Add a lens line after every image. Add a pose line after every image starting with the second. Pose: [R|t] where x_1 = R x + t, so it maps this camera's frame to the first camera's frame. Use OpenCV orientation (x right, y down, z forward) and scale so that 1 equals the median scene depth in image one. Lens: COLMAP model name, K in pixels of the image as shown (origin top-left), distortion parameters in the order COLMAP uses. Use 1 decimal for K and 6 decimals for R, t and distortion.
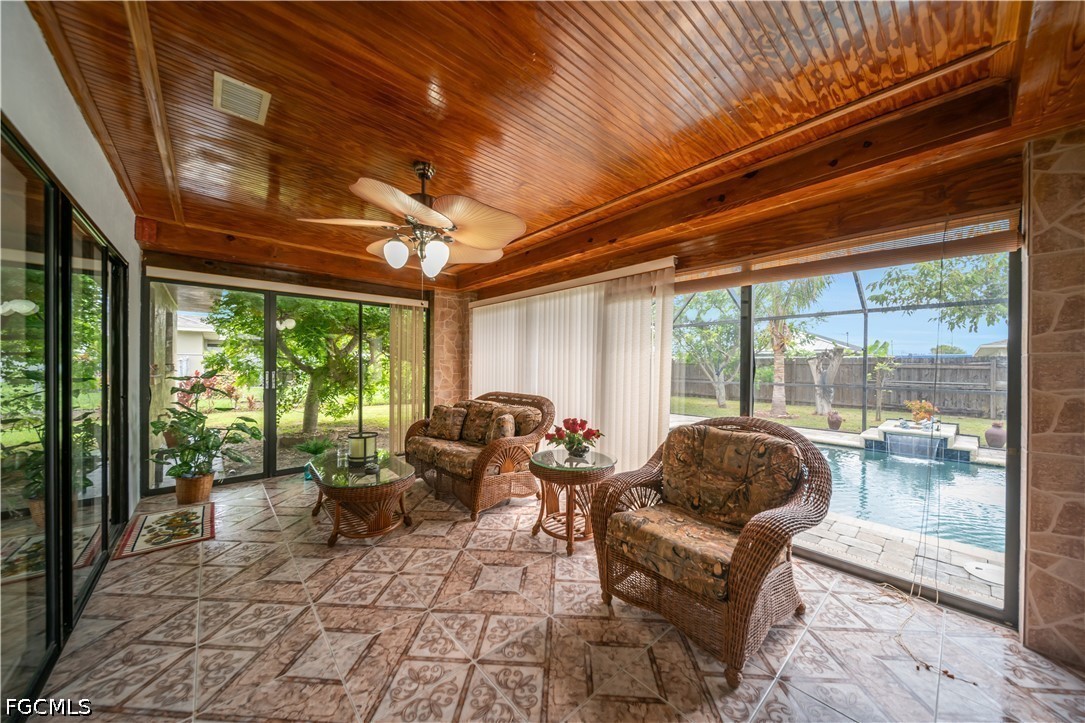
lens RADIAL K [[373.7, 0, 544.4], [0, 373.7, 367.3], [0, 0, 1]] dist [0.000607, -0.000074]
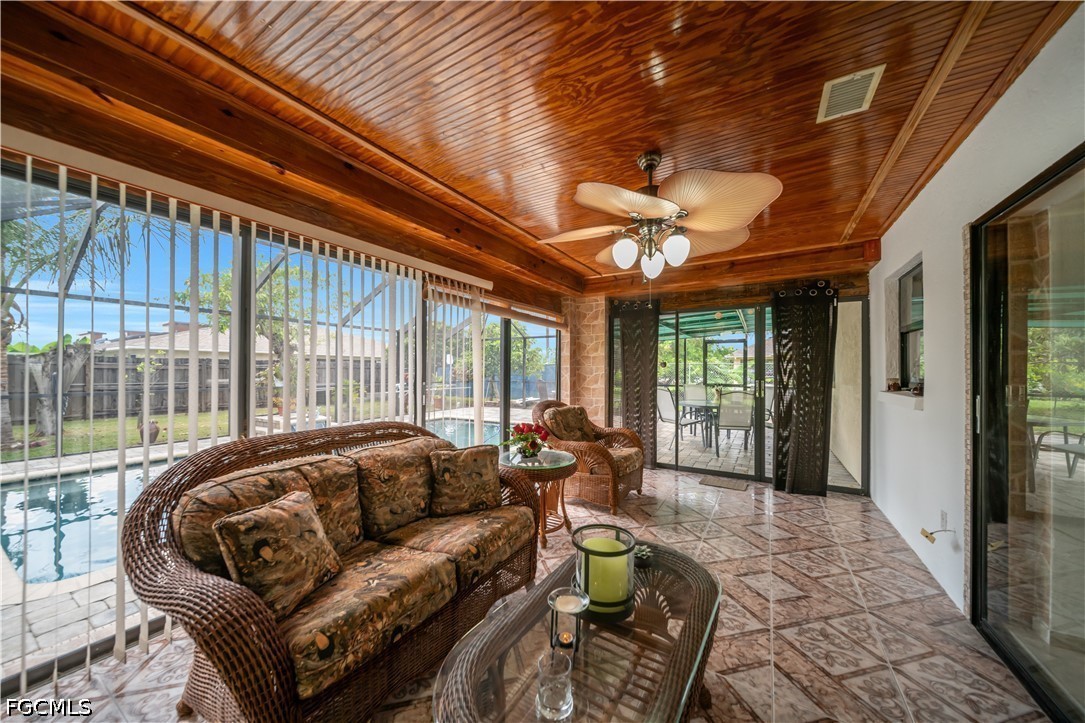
lens RADIAL K [[373.7, 0, 544.4], [0, 373.7, 367.3], [0, 0, 1]] dist [0.000607, -0.000074]
pose [[-0.301389, -0.003539, 0.953495, -1.117749], [-0.004071, 0.999989, 0.002425, -0.024462], [-0.953493, -0.003150, -0.301400, 1.521613]]
